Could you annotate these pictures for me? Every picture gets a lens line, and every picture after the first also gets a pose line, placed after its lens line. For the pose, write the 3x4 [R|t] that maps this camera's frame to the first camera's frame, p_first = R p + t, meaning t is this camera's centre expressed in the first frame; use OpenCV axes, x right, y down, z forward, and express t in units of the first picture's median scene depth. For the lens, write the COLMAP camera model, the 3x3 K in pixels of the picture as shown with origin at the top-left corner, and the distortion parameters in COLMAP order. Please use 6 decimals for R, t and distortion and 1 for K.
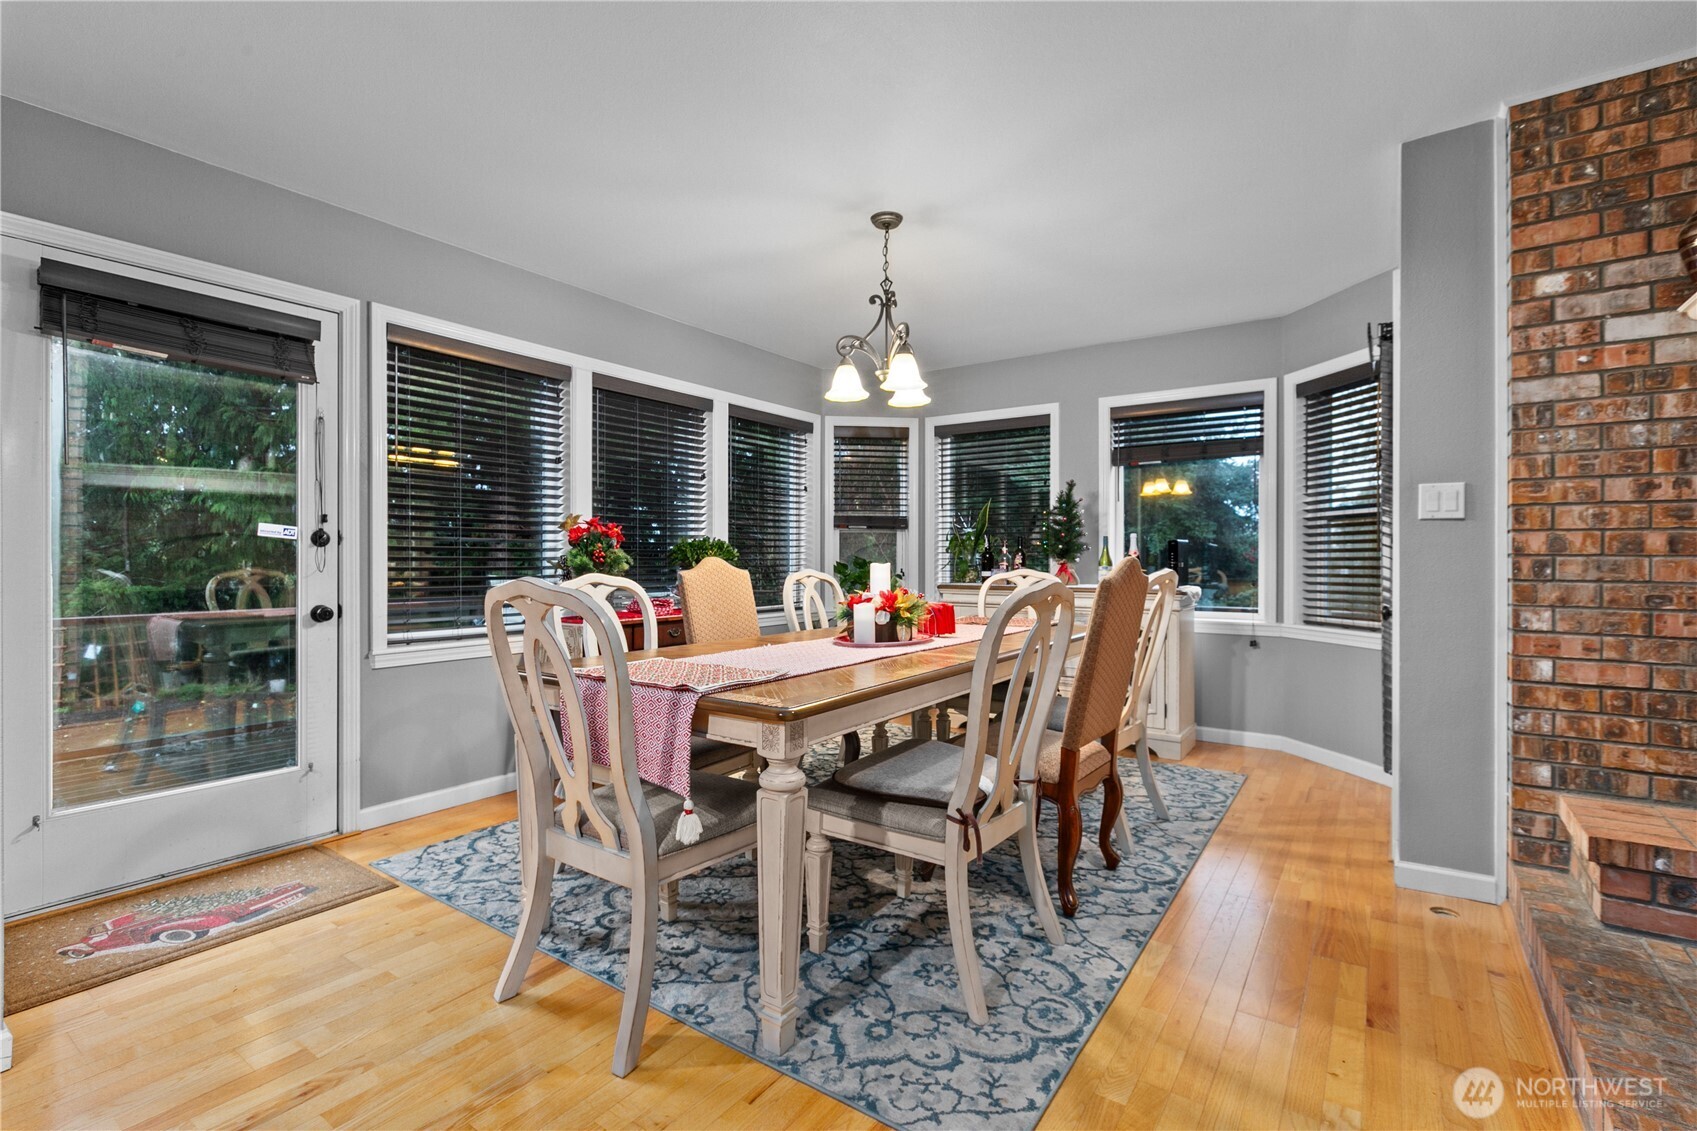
lens RADIAL K [[770.4, 0, 839.8], [0, 770.4, 565.6], [0, 0, 1]] dist [0.000736, -0.000312]
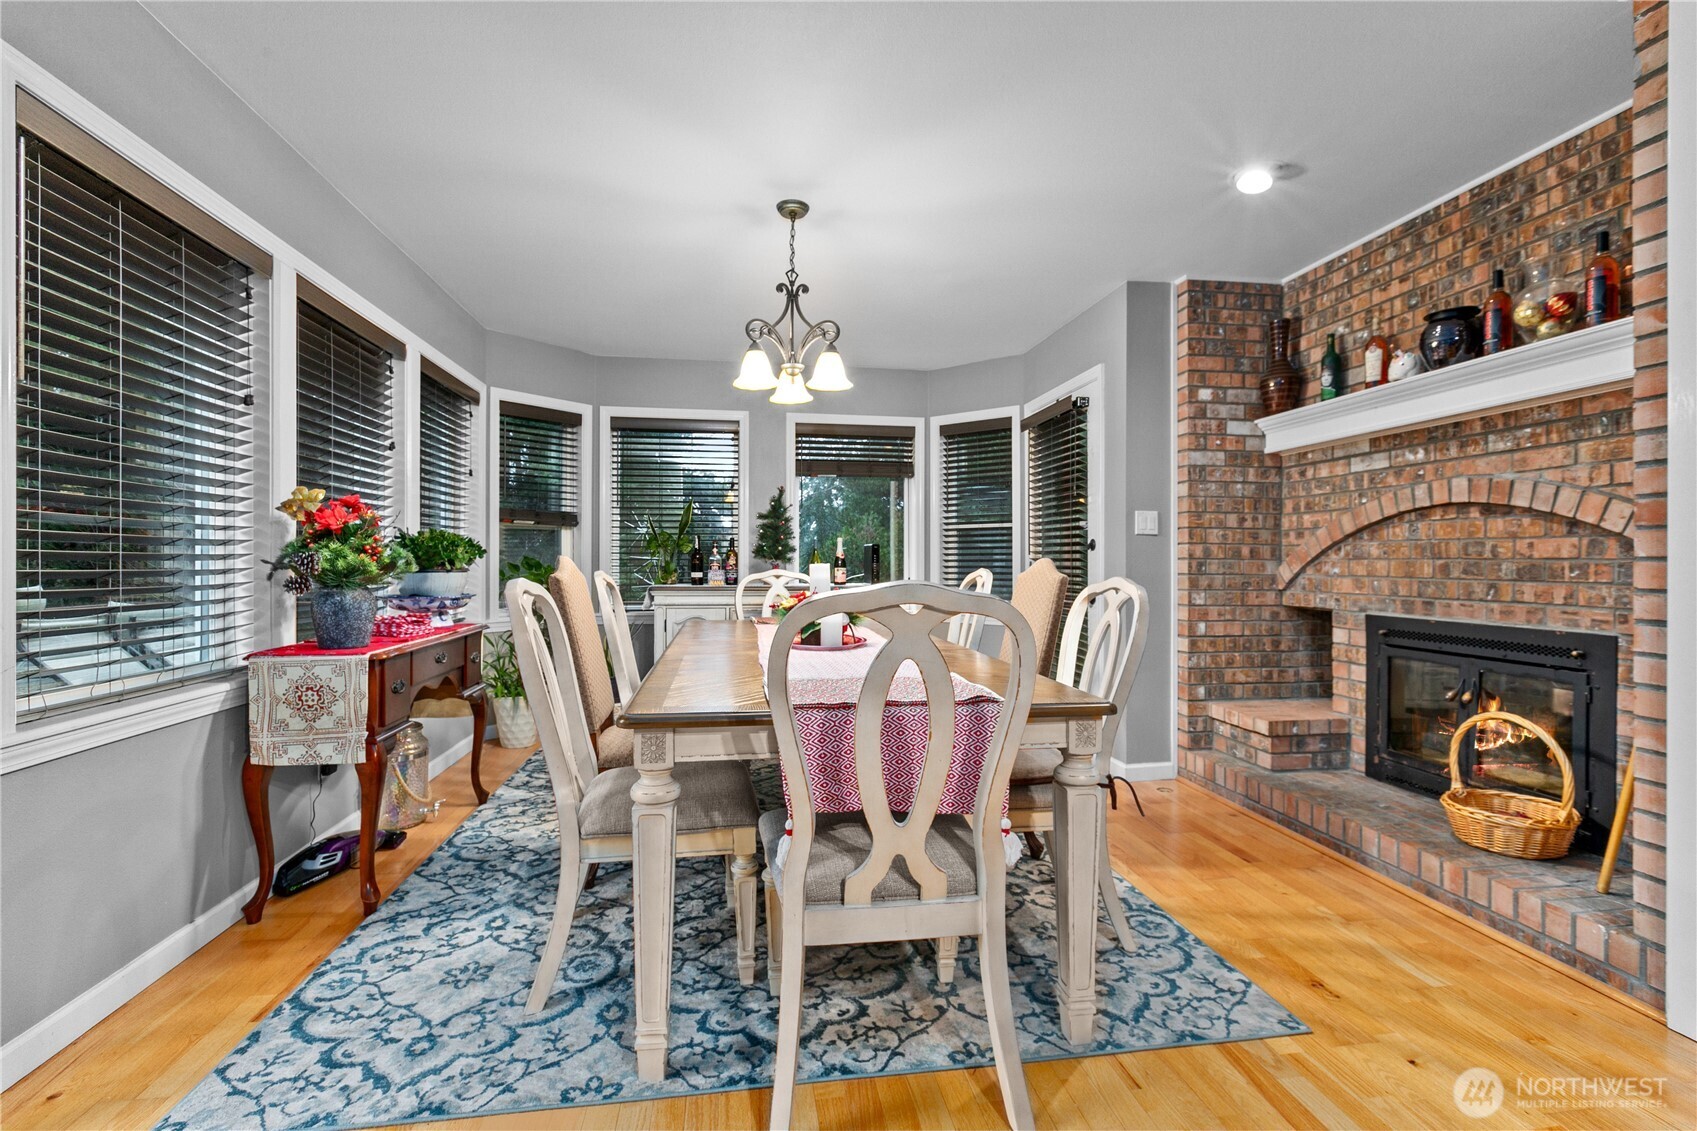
lens RADIAL K [[751.5, 0, 848.5], [0, 751.5, 565.5], [0, 0, 1]] dist [0.000364, -0.000289]
pose [[0.720284, -0.001788, 0.693677, -0.740394], [0.002699, 0.999996, -0.000225, -0.000656], [-0.693674, 0.002034, 0.720286, 0.370181]]
